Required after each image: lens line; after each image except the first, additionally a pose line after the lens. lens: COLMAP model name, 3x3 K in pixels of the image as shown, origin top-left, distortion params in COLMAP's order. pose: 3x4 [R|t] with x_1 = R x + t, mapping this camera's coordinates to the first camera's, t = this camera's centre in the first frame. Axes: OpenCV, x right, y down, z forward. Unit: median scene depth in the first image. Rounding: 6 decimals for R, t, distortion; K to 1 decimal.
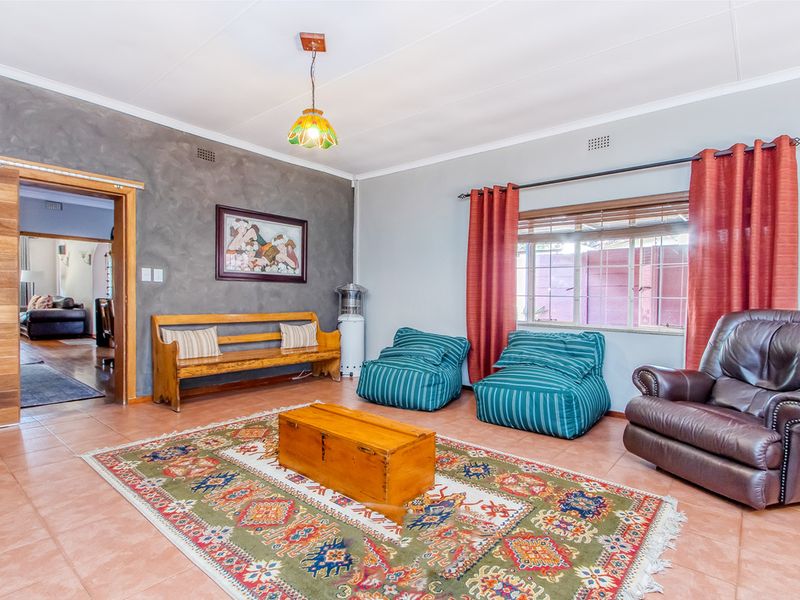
lens RADIAL K [[430.3, 0, 402.5], [0, 430.3, 305.8], [0, 0, 1]] dist [0.003050, 0.001134]
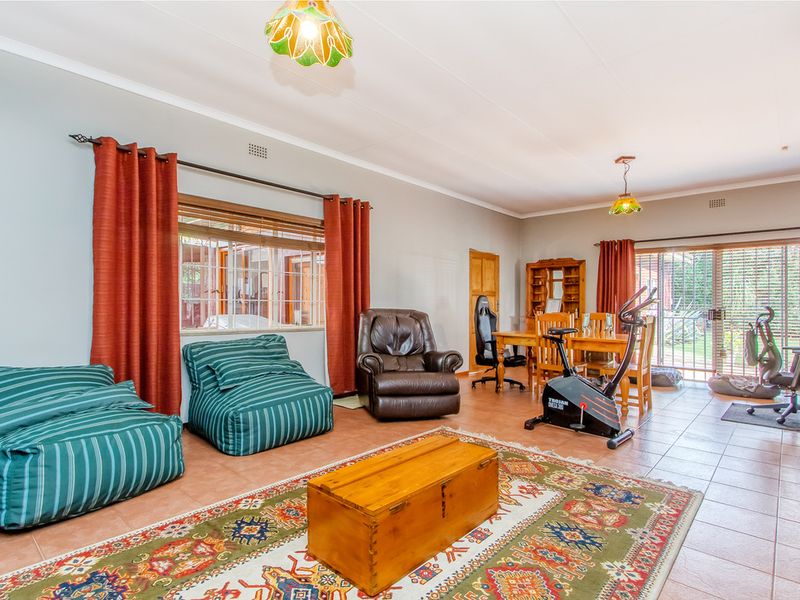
lens RADIAL K [[430.3, 0, 402.5], [0, 430.3, 305.8], [0, 0, 1]] dist [0.003050, 0.001134]
pose [[0.036896, -0.019264, 0.999133, -0.593284], [0.011022, 0.999761, 0.018869, -0.024720], [-0.999258, 0.010316, 0.037100, 0.648404]]
